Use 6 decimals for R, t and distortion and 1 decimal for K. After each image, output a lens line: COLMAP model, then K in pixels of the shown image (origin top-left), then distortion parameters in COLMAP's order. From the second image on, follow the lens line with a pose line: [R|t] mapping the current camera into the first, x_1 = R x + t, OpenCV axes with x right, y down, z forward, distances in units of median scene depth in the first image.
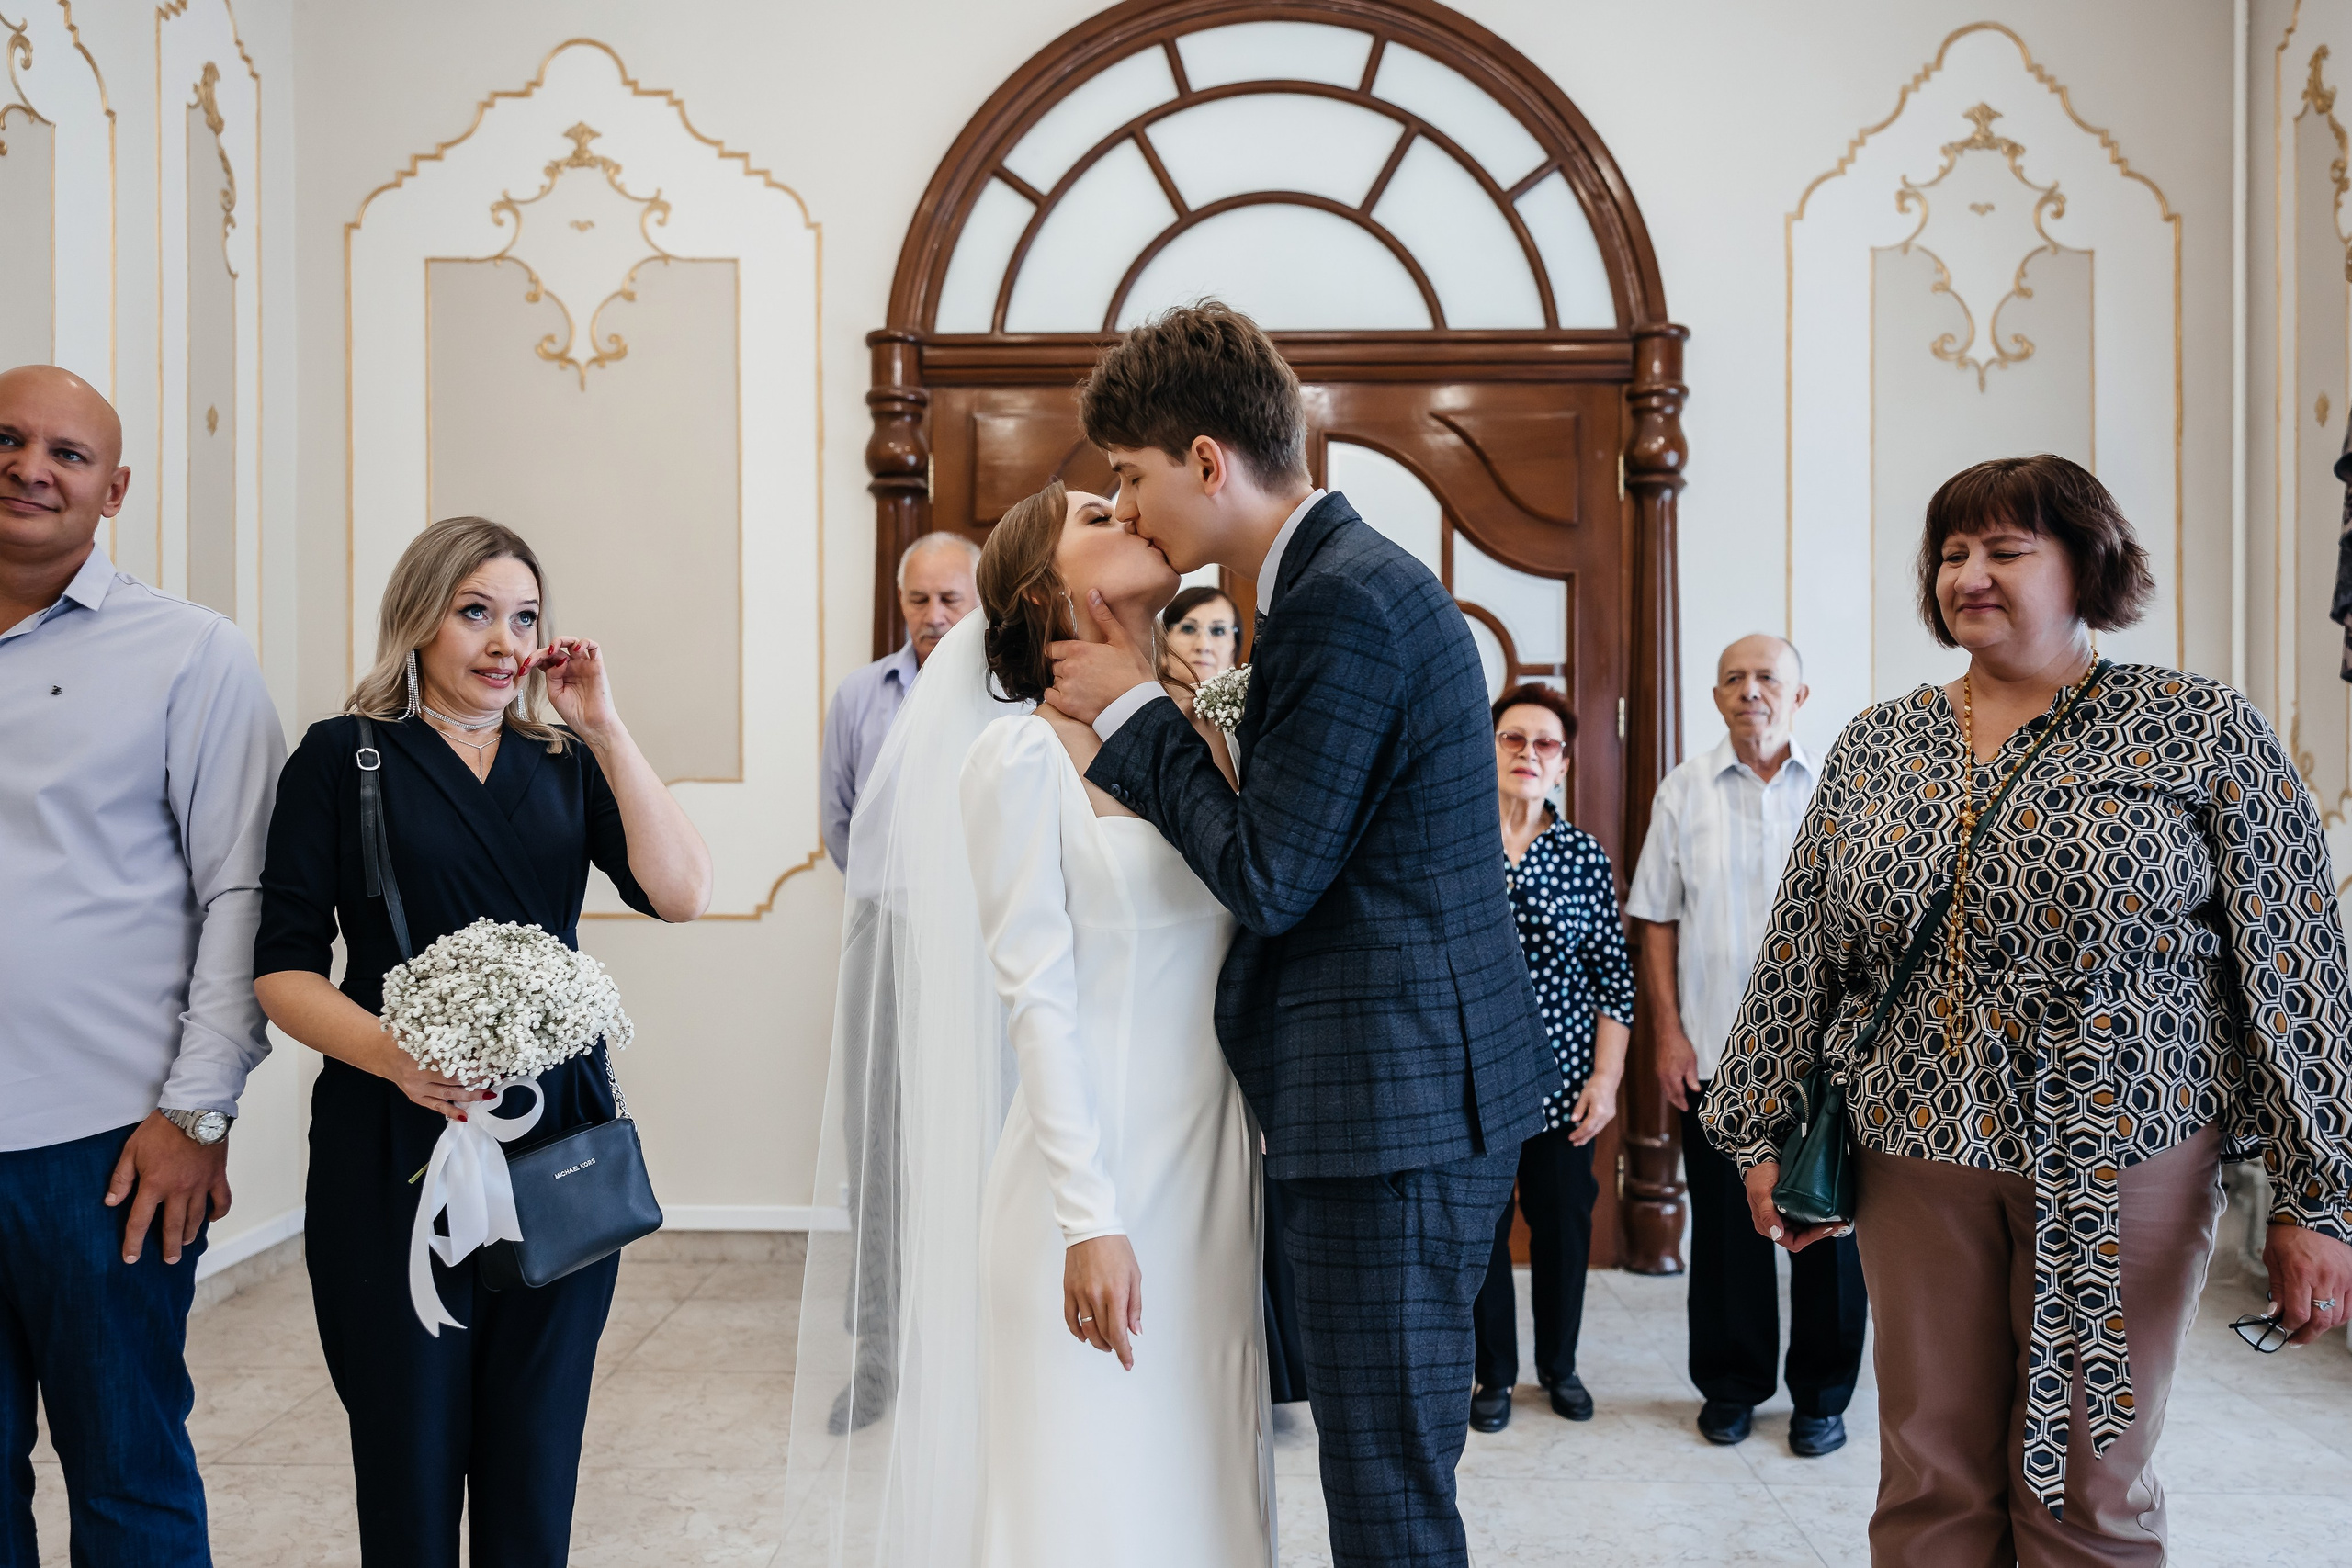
lens RADIAL K [[2107.8, 0, 1176.0], [0, 2107.8, 784.0], [0, 0, 1]] dist [0.063388, -0.070682]
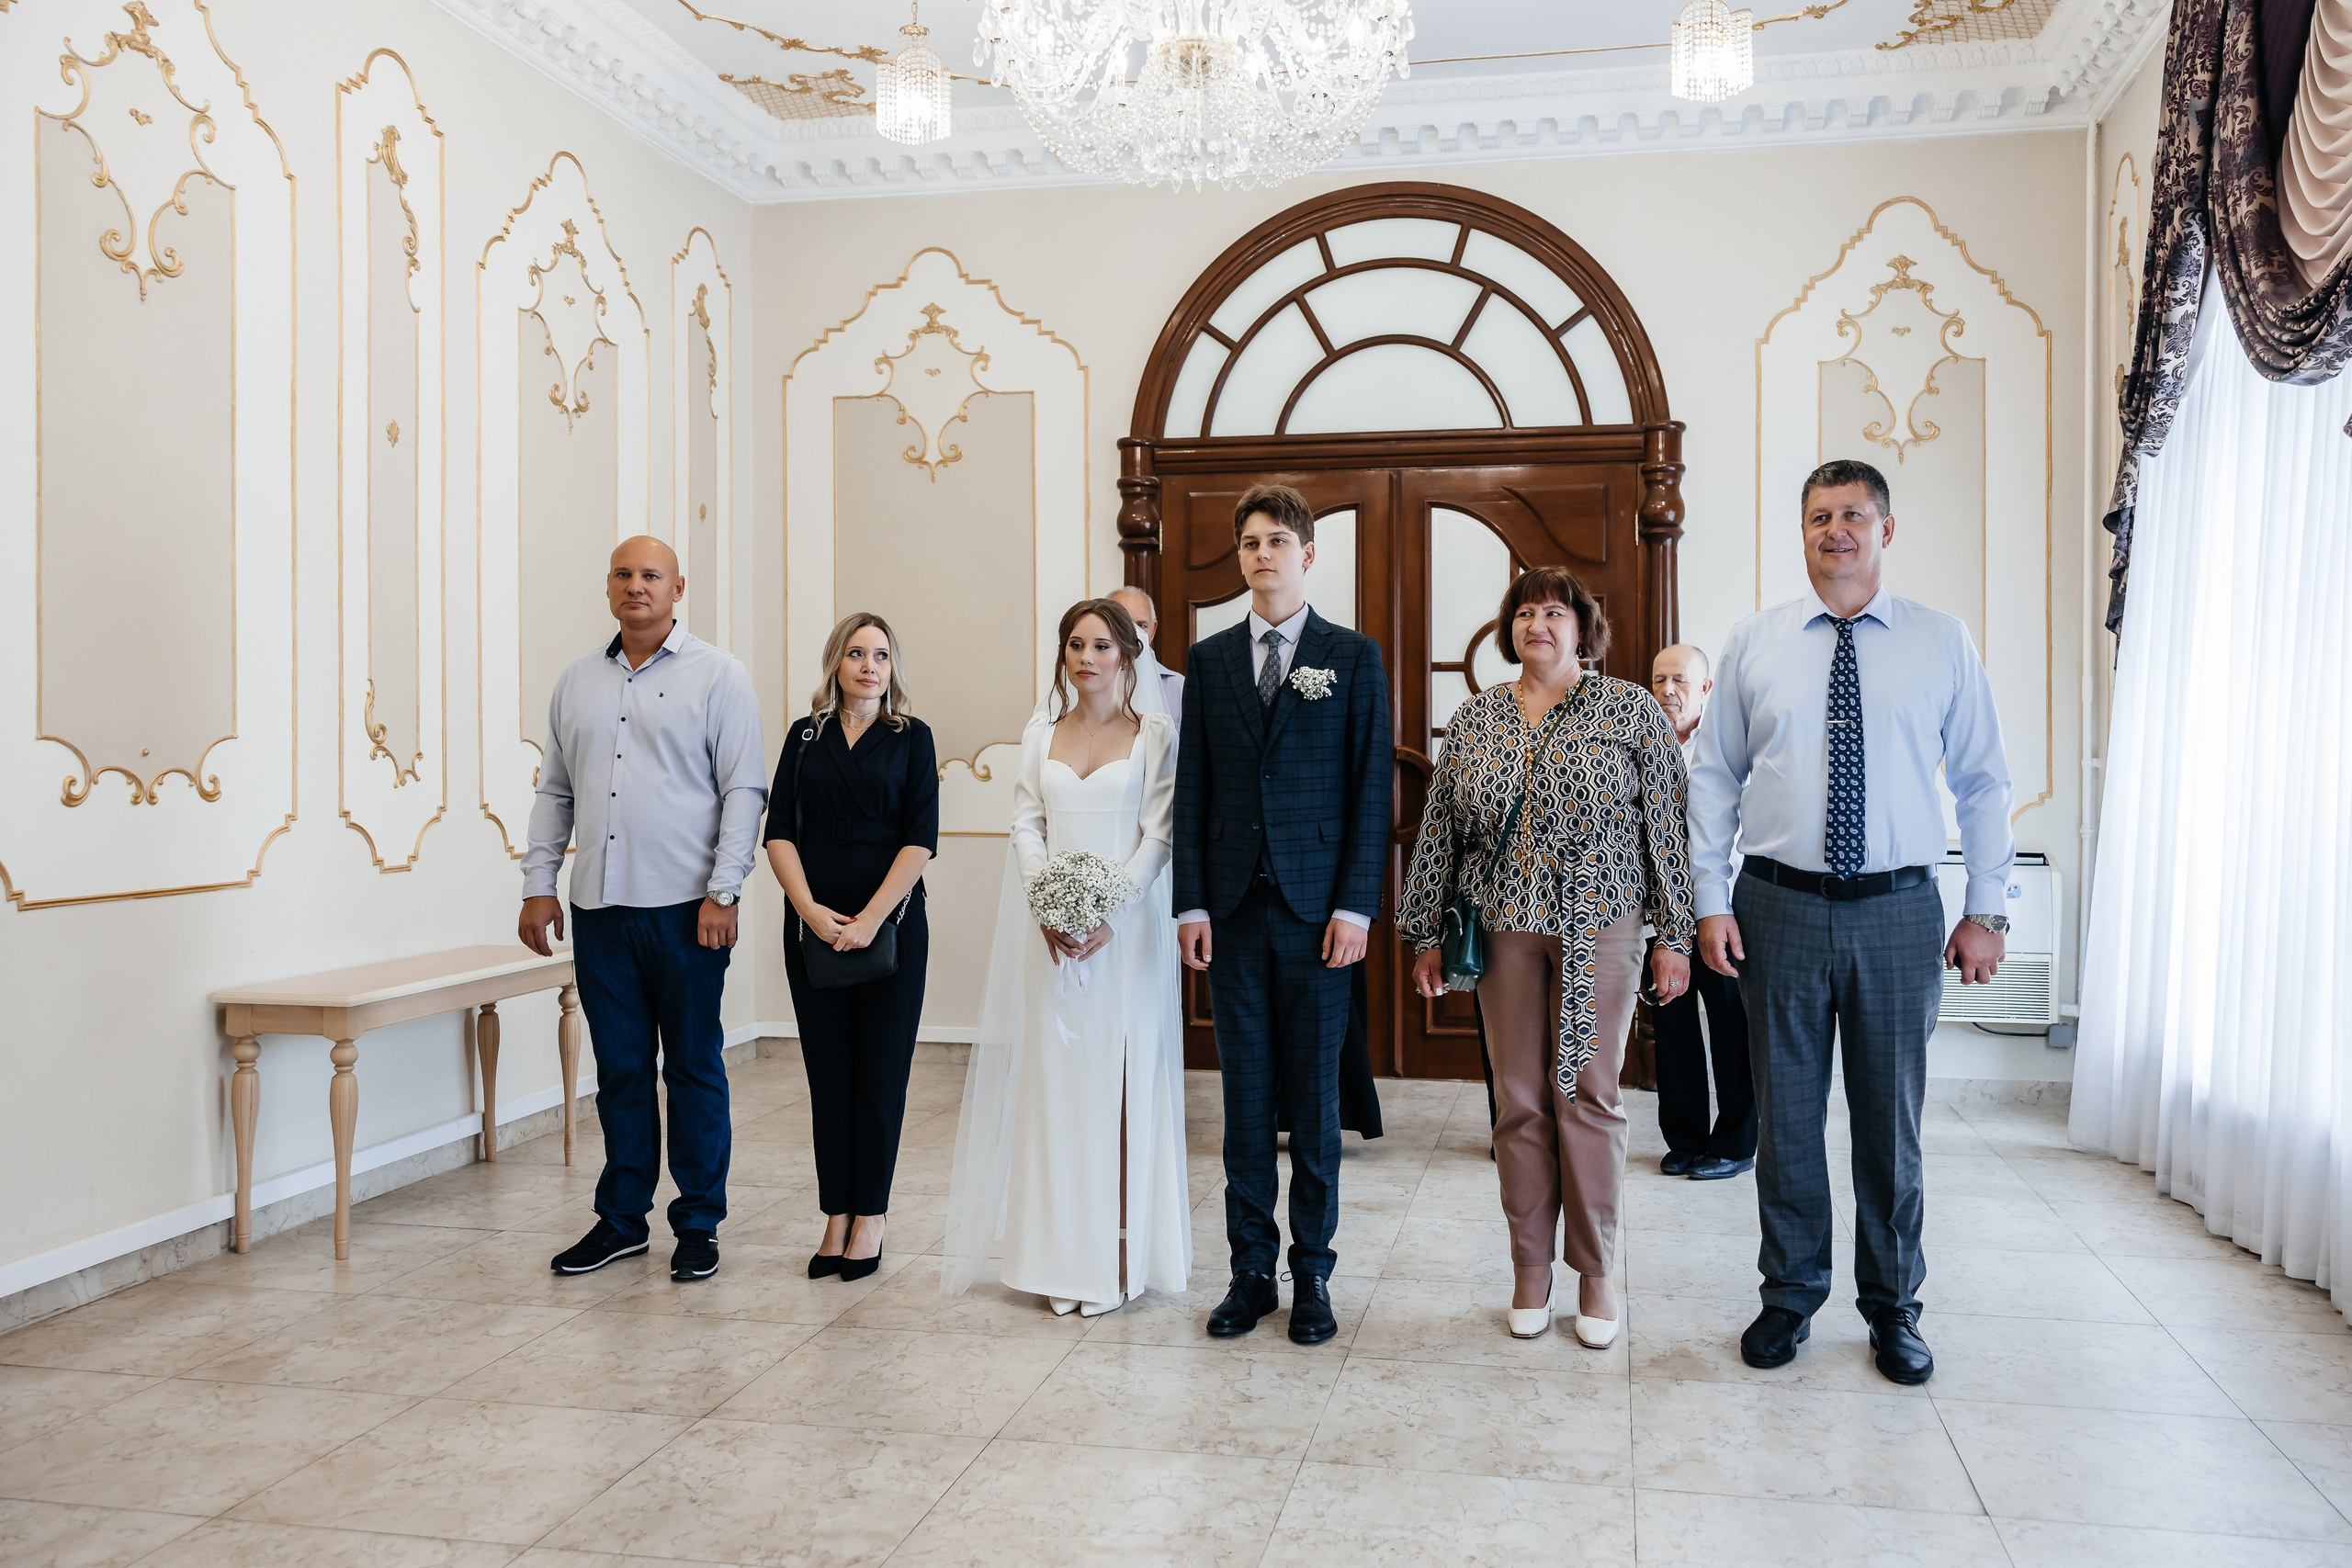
lens RADIAL K [[2107.8, 0, 1176.0], [0, 2107.8, 784.0], [0, 0, 1]] dist [0.063388, -0.070682]
pose [[0.983421, 0.002302, -0.181322, 0.164059], [0.000575, 0.999875, 0.015809, 0.002915], [0.181335, -0.015652, 0.983297, -0.449743]]
